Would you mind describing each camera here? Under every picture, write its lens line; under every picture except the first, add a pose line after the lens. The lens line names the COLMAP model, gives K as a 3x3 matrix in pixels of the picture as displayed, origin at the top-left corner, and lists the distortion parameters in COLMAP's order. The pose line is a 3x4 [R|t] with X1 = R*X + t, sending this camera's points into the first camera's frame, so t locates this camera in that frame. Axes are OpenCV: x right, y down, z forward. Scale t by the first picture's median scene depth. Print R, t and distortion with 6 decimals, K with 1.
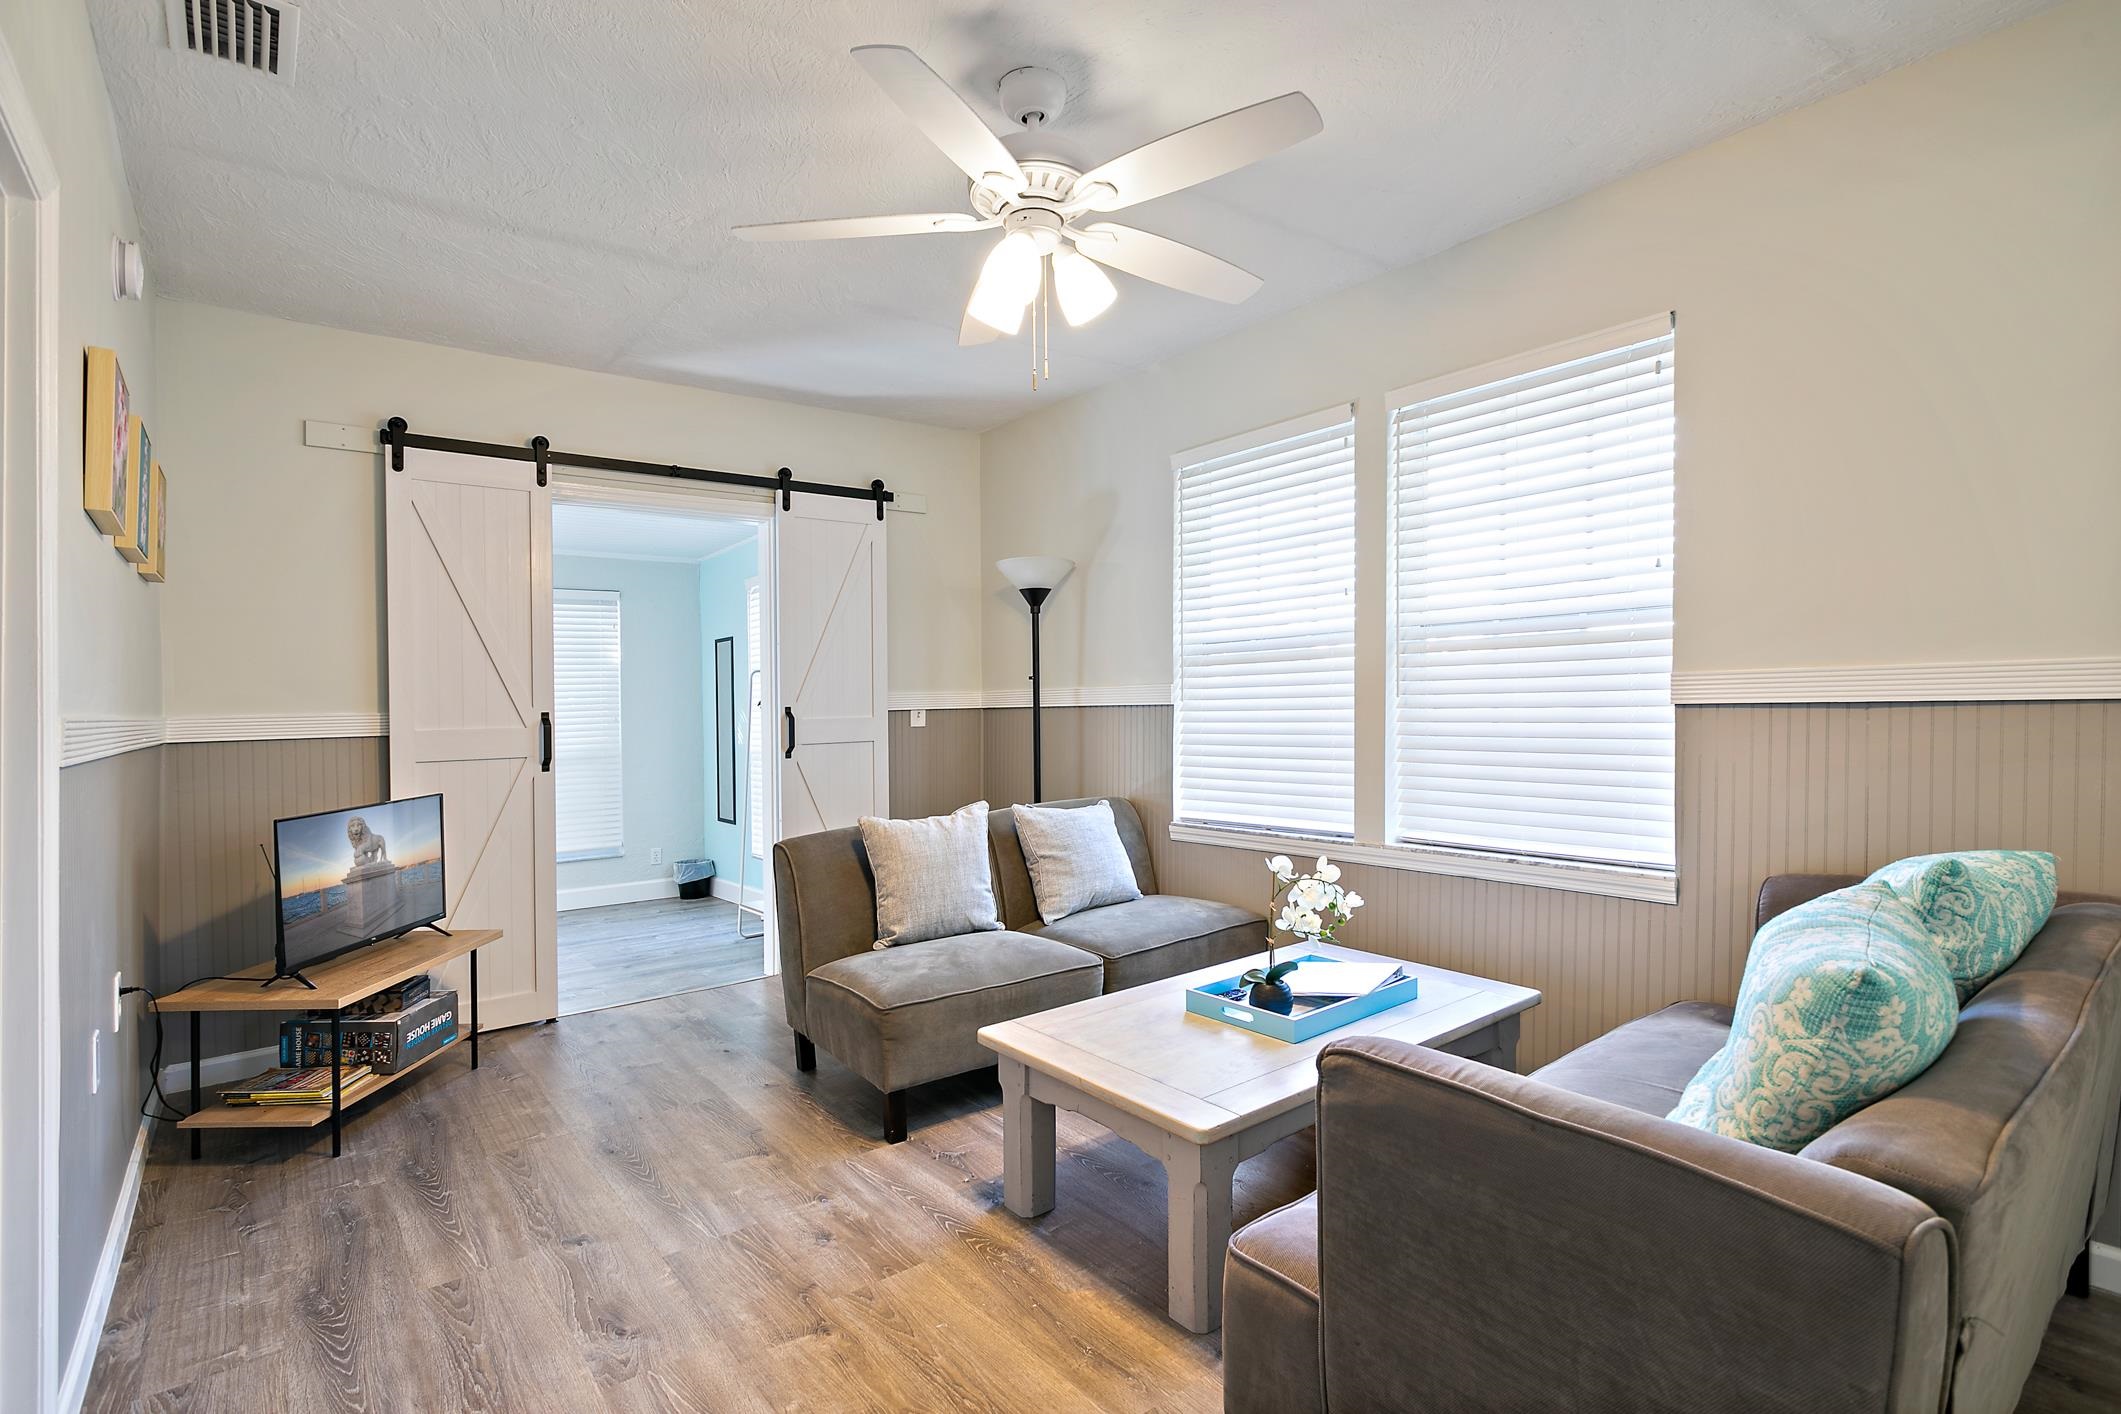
lens RADIAL K [[1027.2, 0, 1056.7], [0, 1027.2, 676.1], [0, 0, 1]] dist [0.001633, 0.000146]
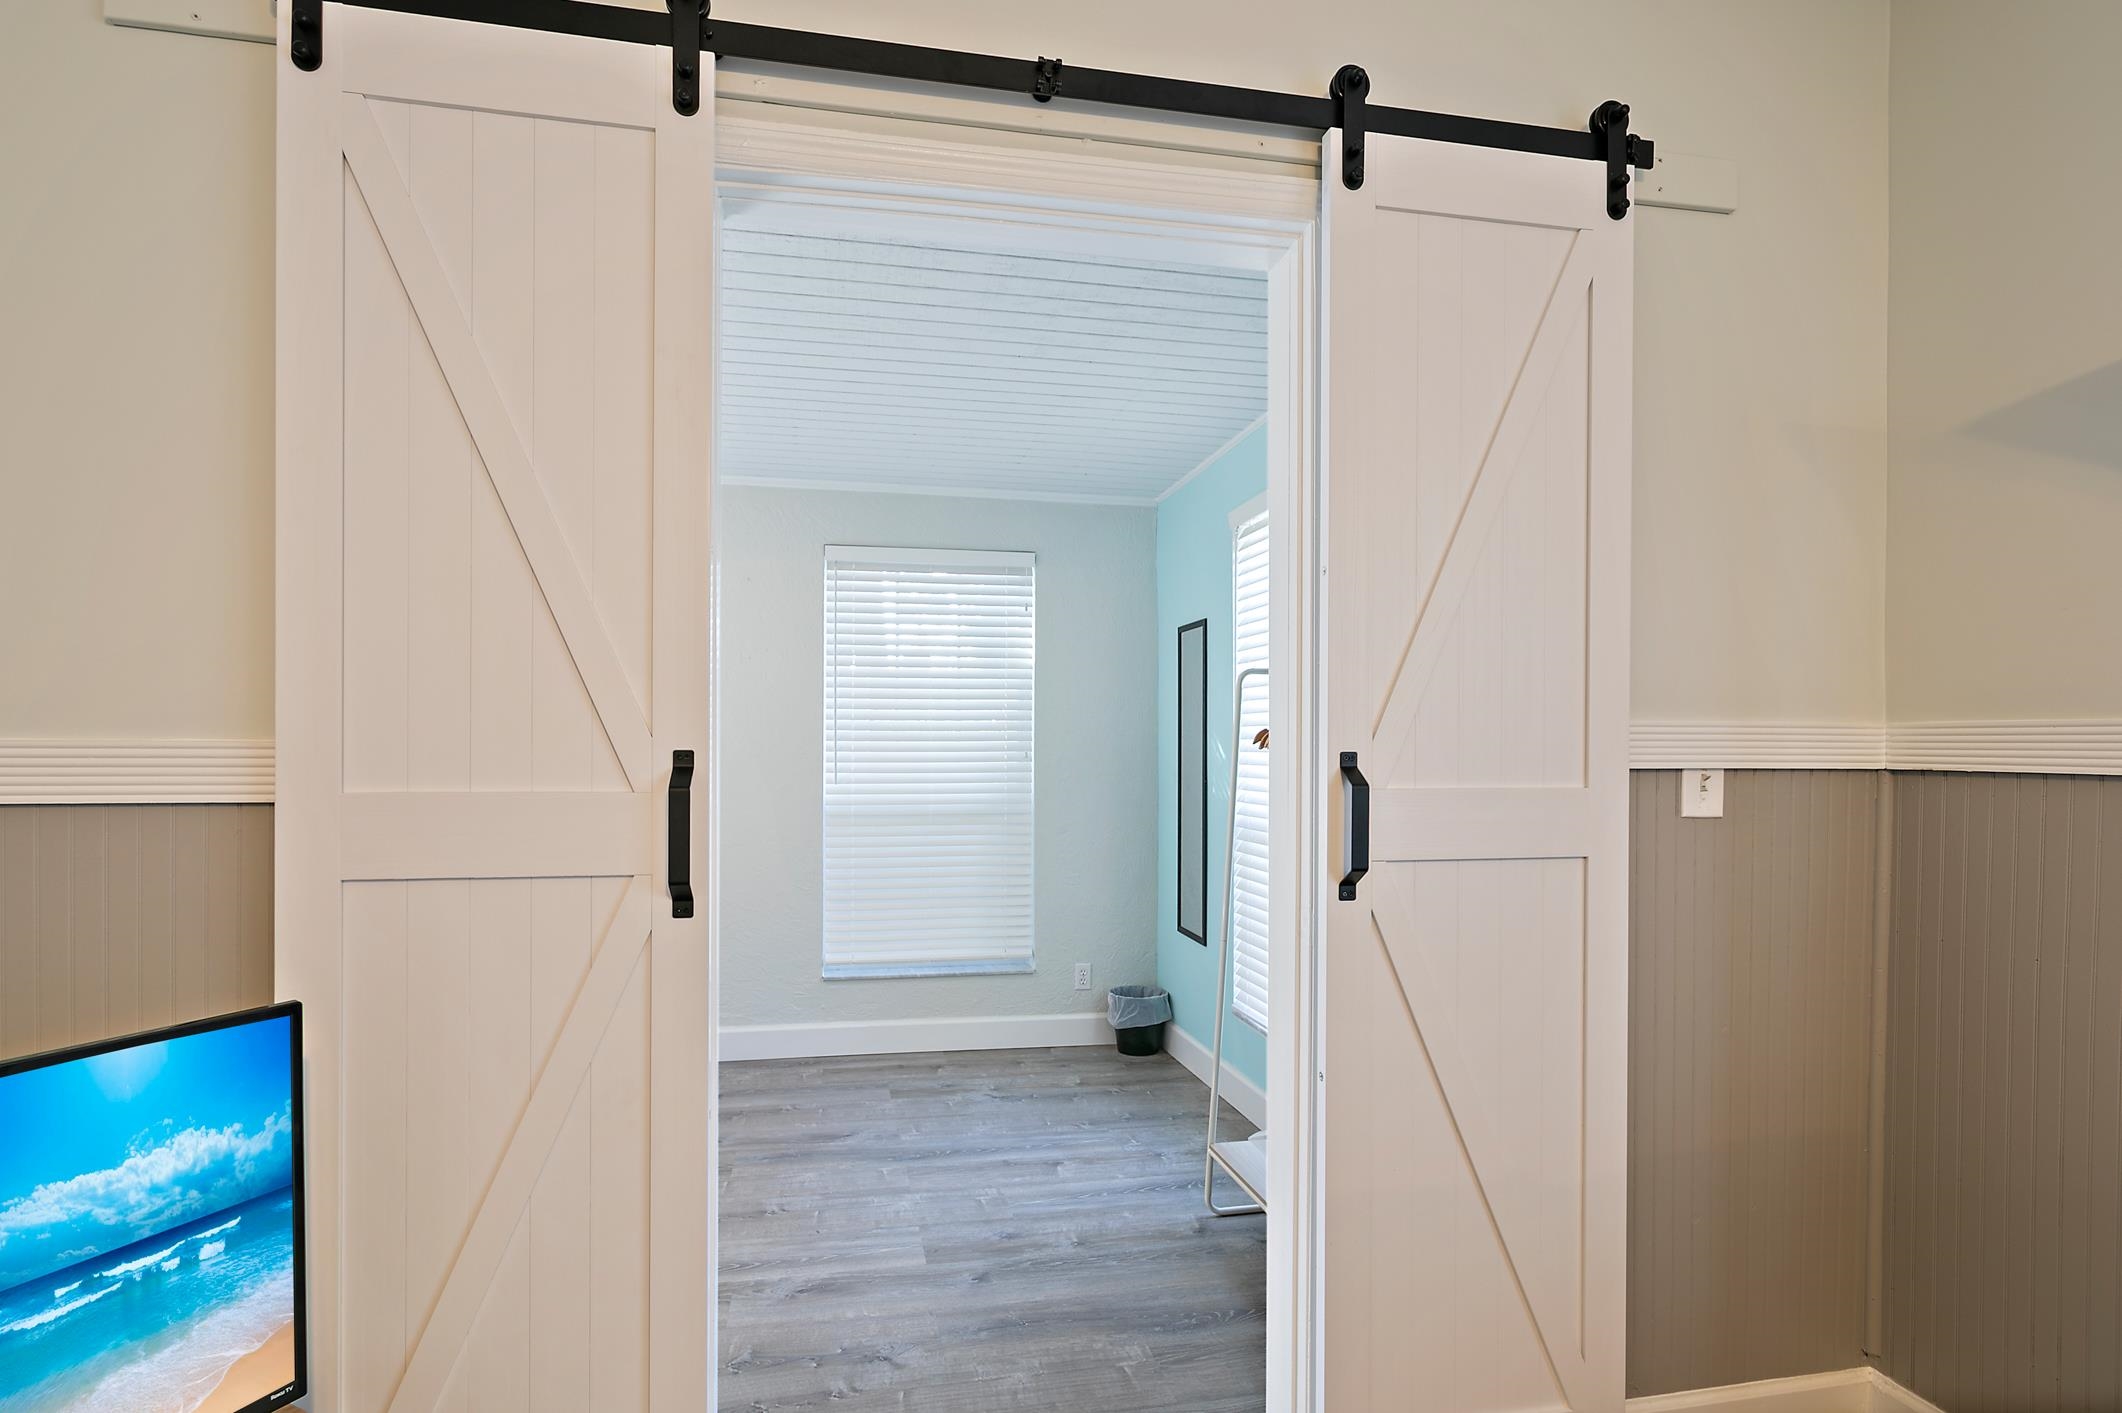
lens RADIAL K [[1027.7, 0, 1049.5], [0, 1027.7, 708.0], [0, 0, 1]] dist [0.001633, 0.000146]
pose [[0.894889, 0.015492, -0.446019, -0.185475], [-0.015528, 0.999873, 0.003574, 0.014440], [0.446018, 0.003727, 0.895016, 0.605100]]
